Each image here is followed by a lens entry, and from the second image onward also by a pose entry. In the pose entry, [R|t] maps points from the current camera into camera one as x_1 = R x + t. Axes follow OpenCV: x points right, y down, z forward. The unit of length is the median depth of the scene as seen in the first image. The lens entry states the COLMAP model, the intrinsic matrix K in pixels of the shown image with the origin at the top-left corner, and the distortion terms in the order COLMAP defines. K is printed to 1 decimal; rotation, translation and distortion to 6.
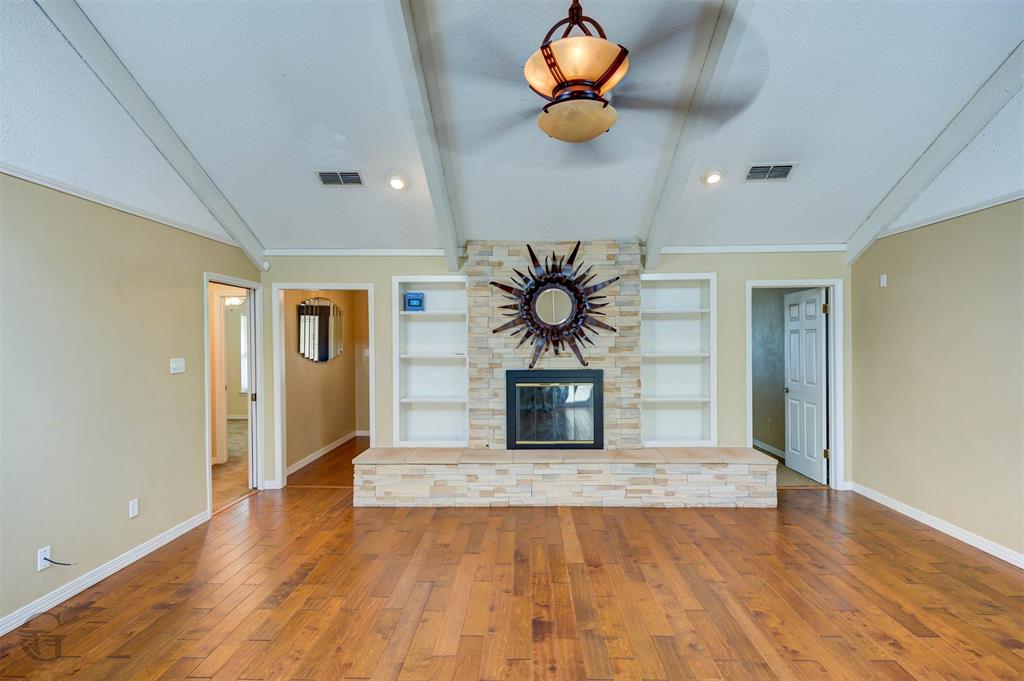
lens RADIAL K [[513.6, 0, 516.8], [0, 513.6, 343.6], [0, 0, 1]] dist [0.000791, -0.000381]
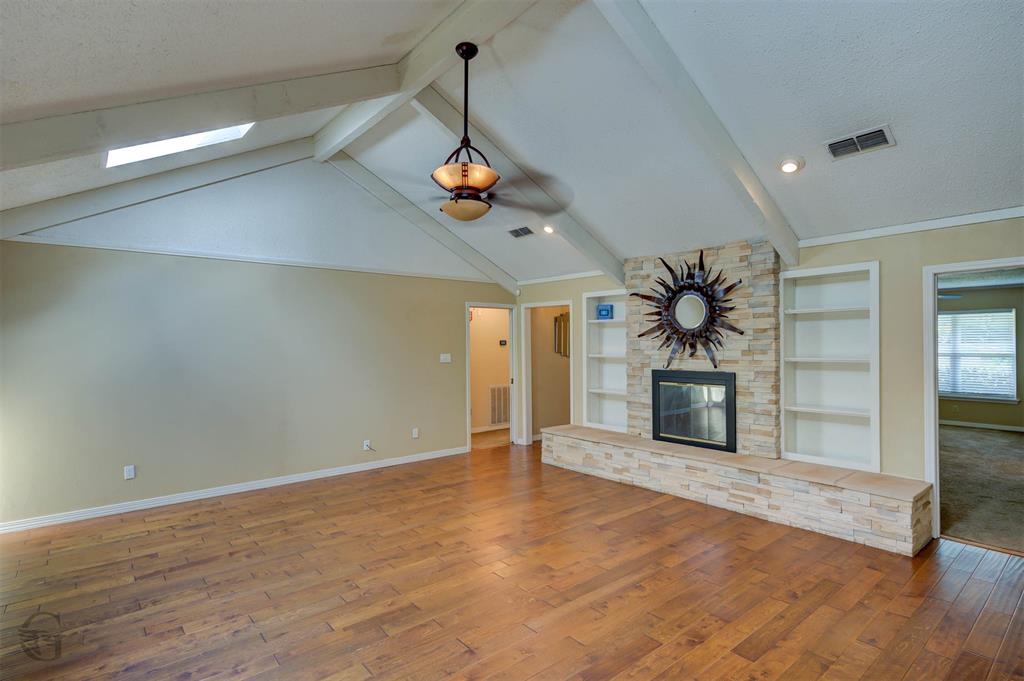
lens RADIAL K [[513.6, 0, 515.3], [0, 513.6, 342.8], [0, 0, 1]] dist [0.000791, -0.000381]
pose [[0.659246, 0.000087, -0.751927, 0.639190], [0.001109, 0.999999, 0.001088, -0.009120], [0.751926, -0.001551, 0.659245, 0.024584]]
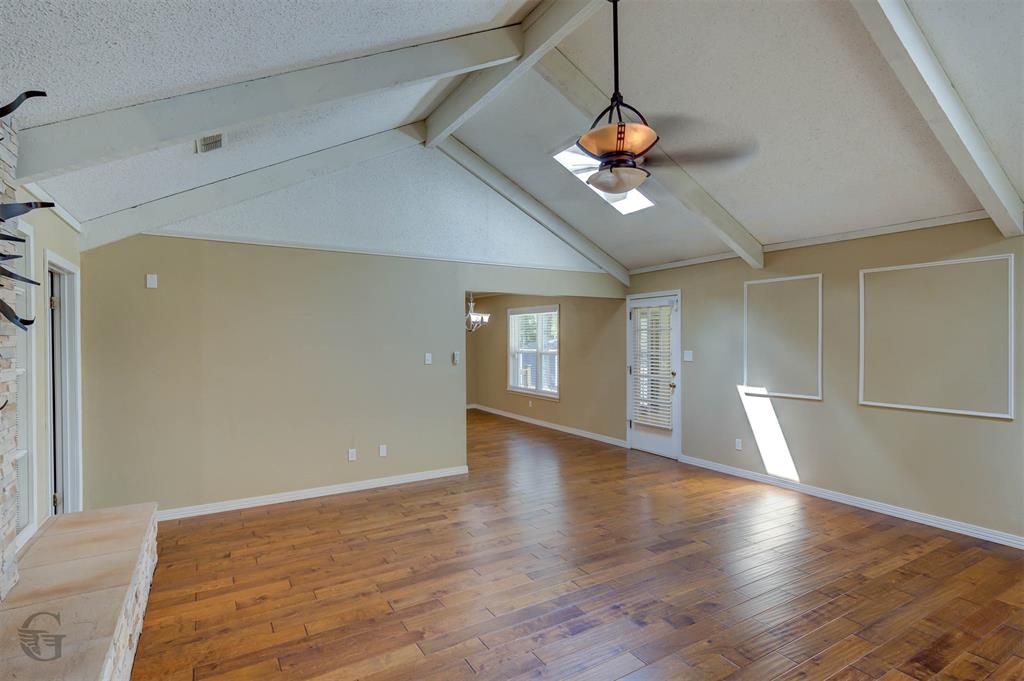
lens RADIAL K [[513.6, 0, 513.7], [0, 513.6, 344.0], [0, 0, 1]] dist [0.000791, -0.000381]
pose [[-0.530726, 0.006664, 0.847517, -0.392610], [0.014262, 0.999898, 0.001069, -0.000439], [-0.847423, 0.012654, -0.530767, 0.872892]]
